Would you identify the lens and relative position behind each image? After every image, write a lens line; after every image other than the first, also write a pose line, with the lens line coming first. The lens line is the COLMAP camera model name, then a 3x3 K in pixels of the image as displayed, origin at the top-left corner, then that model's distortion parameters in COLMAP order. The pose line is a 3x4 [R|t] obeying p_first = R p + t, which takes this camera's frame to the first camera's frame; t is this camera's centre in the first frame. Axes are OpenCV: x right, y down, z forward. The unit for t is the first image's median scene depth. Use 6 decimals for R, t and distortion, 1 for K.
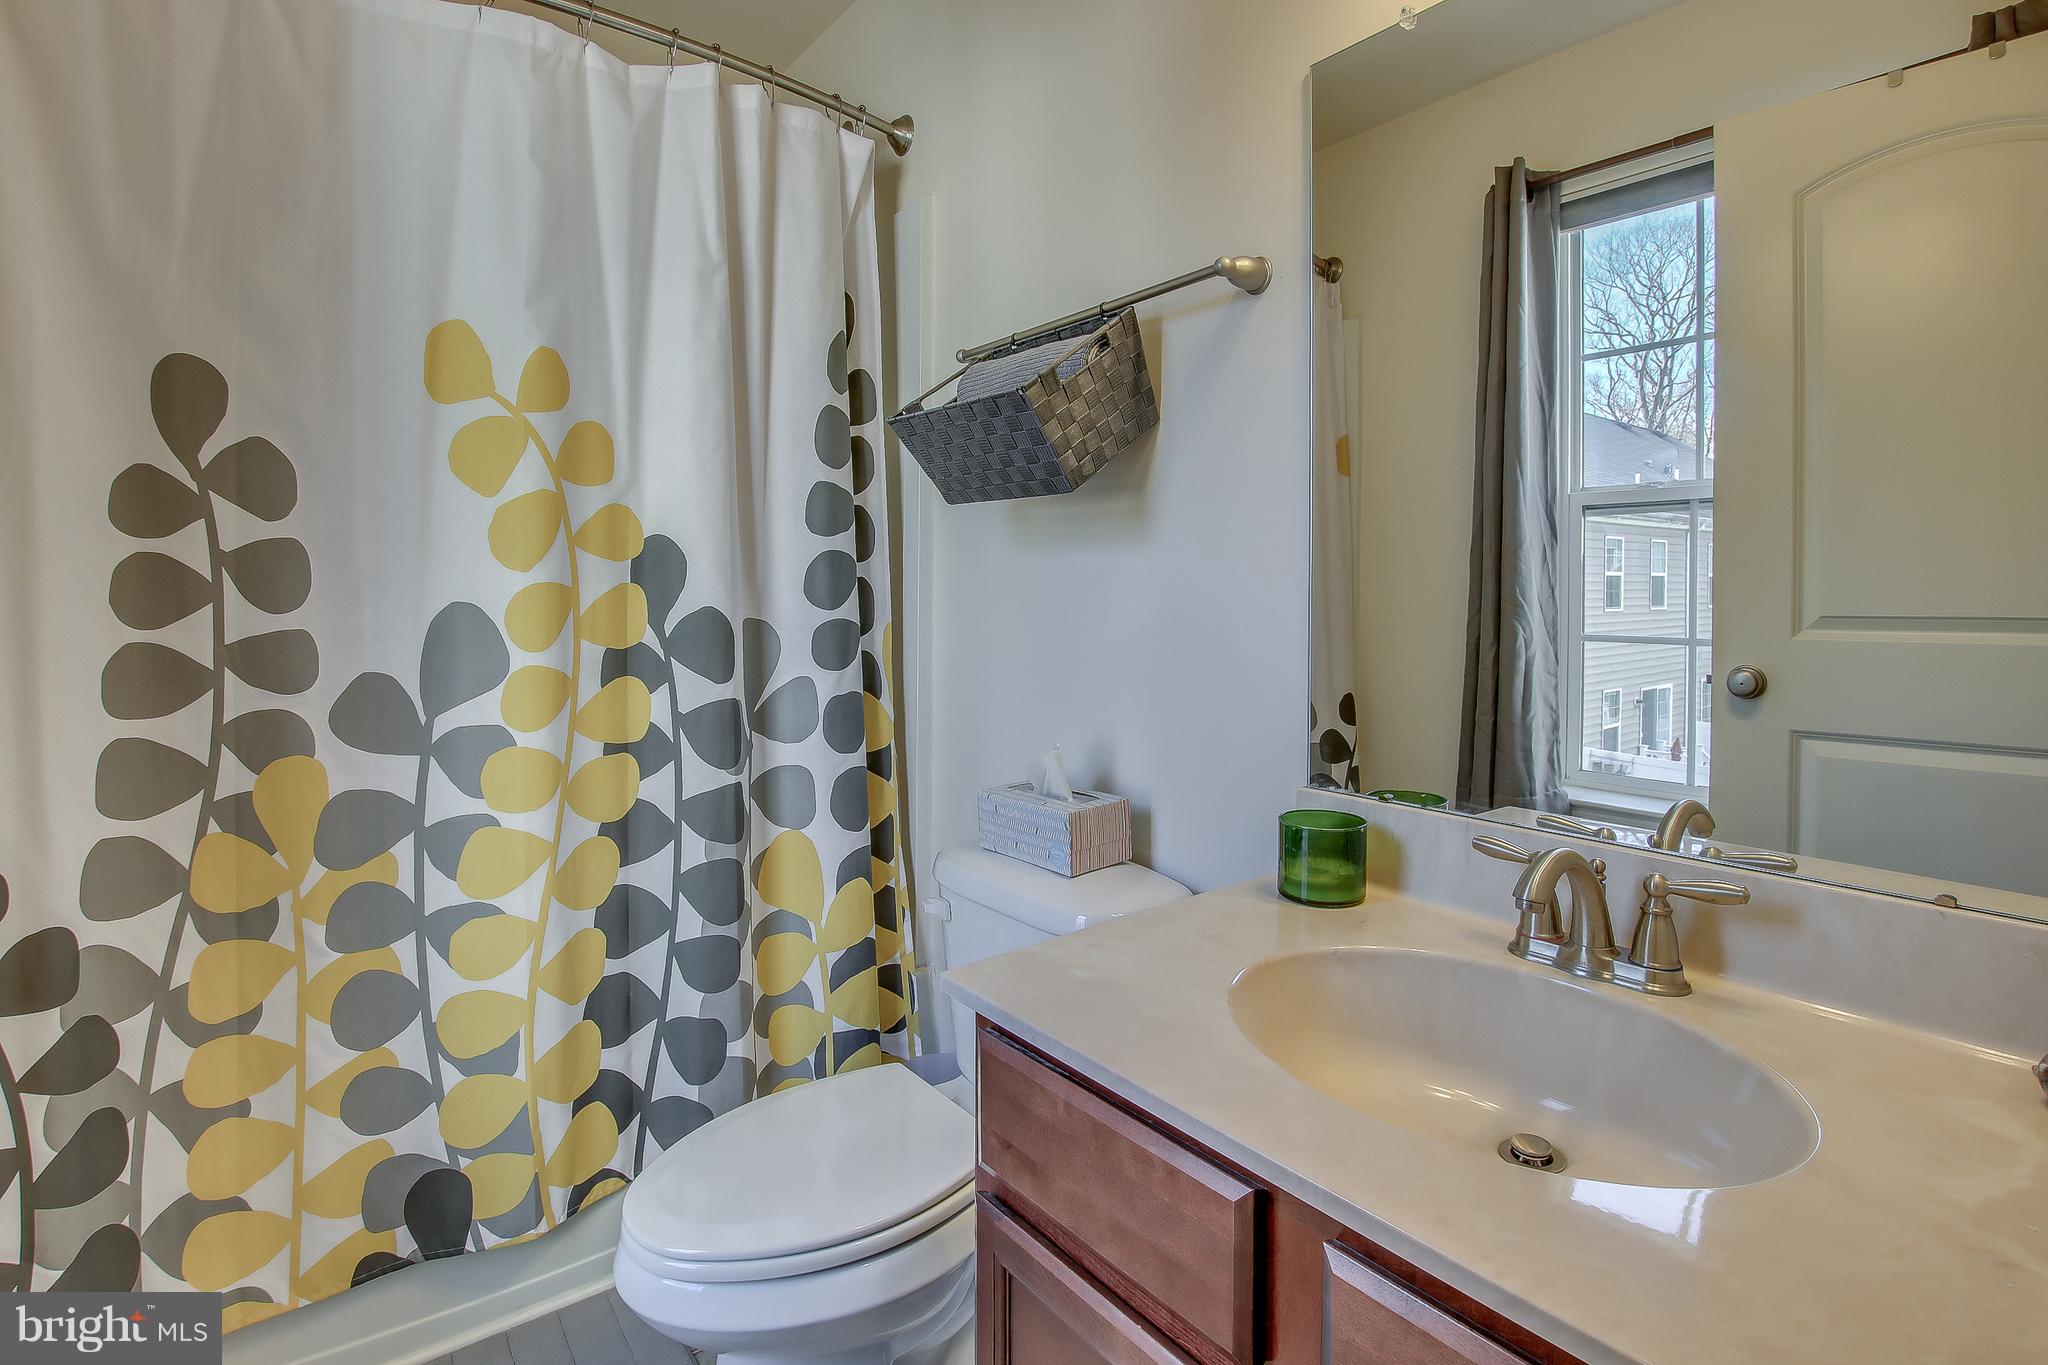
lens RADIAL K [[994.0, 0, 1025.1], [0, 994.0, 667.5], [0, 0, 1]] dist [-0.033454, 0.006524]
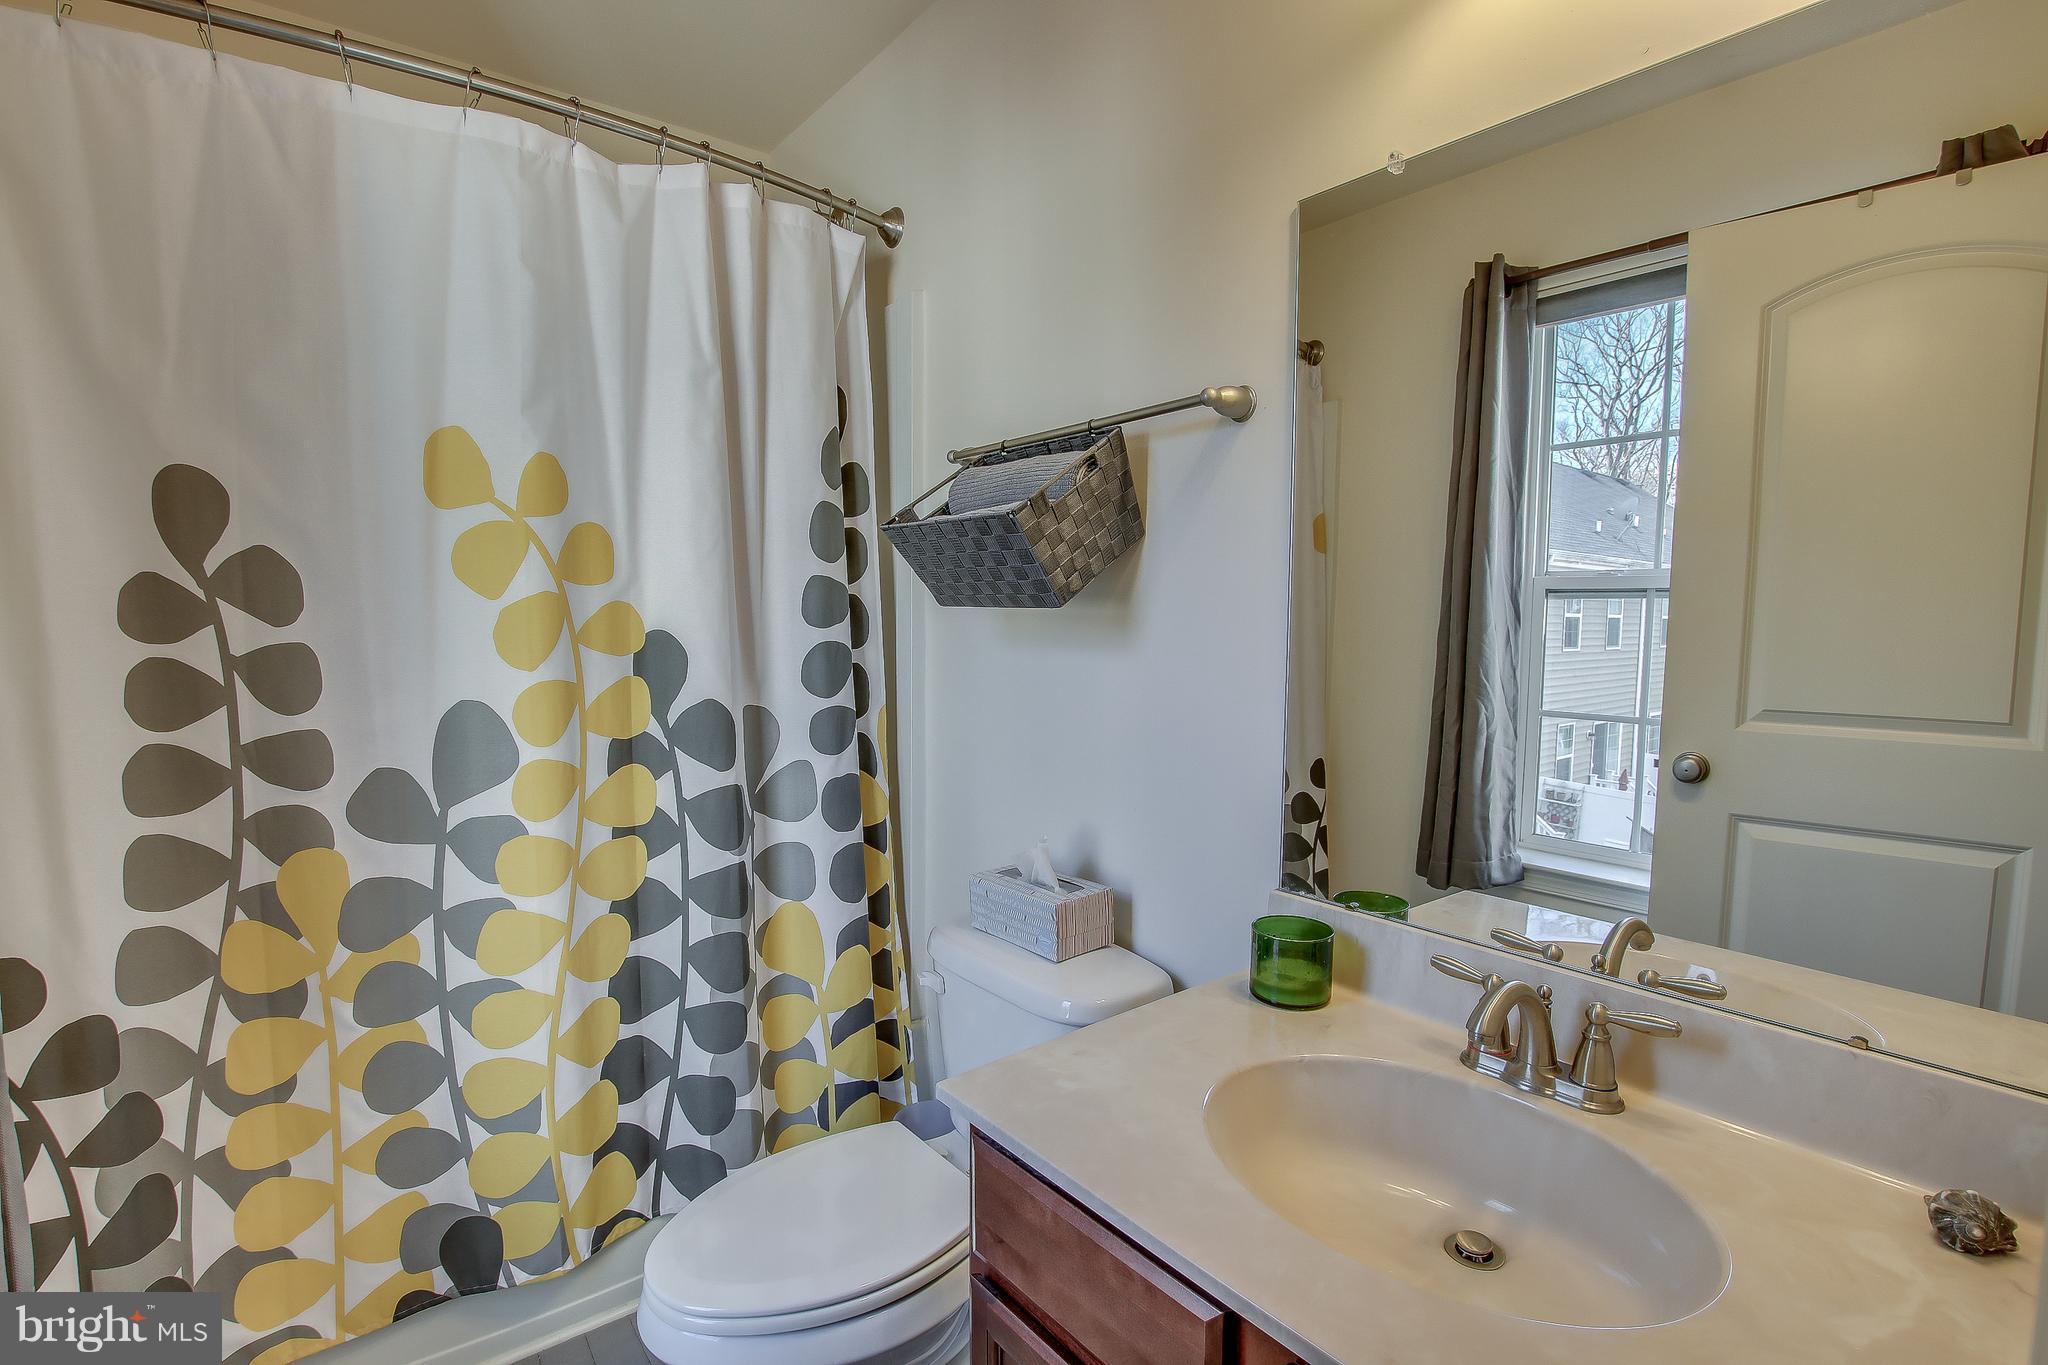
lens RADIAL K [[954.5, 0, 1028.1], [0, 954.5, 662.0], [0, 0, 1]] dist [-0.034349, 0.006280]
pose [[0.999798, 0.000582, 0.020077, -0.005869], [-0.001983, 0.997556, 0.069840, -0.174971], [-0.019987, -0.069866, 0.997356, 0.000963]]
